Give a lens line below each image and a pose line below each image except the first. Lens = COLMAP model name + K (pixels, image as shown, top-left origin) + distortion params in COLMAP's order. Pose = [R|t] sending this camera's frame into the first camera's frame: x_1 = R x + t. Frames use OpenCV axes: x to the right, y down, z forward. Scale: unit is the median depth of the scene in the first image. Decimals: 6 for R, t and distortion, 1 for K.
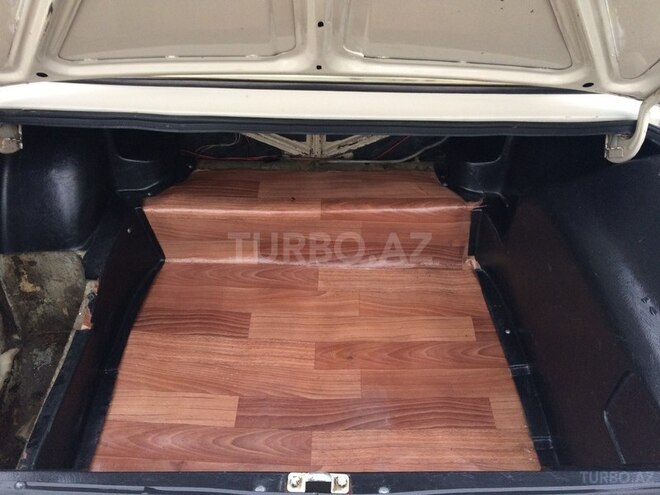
lens RADIAL K [[551.5, 0, 331.4], [0, 551.5, 248.0], [0, 0, 1]] dist [0.080474, -0.107218]
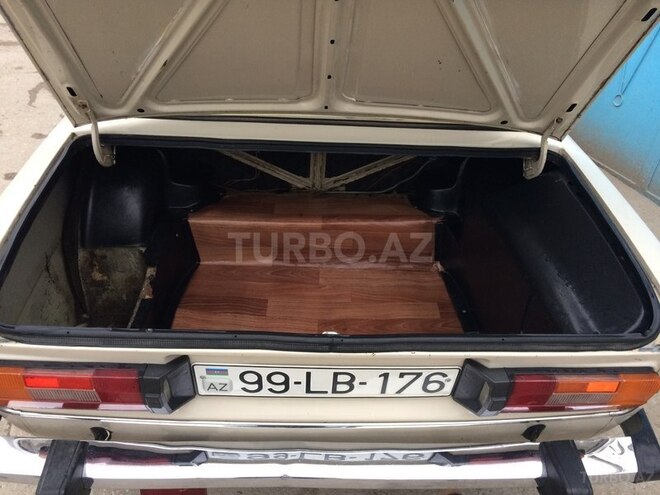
lens RADIAL K [[551.5, 0, 331.9], [0, 551.5, 246.8], [0, 0, 1]] dist [0.080474, -0.107218]
pose [[0.999620, 0.005833, 0.026950, -0.031832], [-0.001523, 0.987556, -0.157260, 0.202777], [-0.027532, 0.157159, 0.987190, -0.305746]]
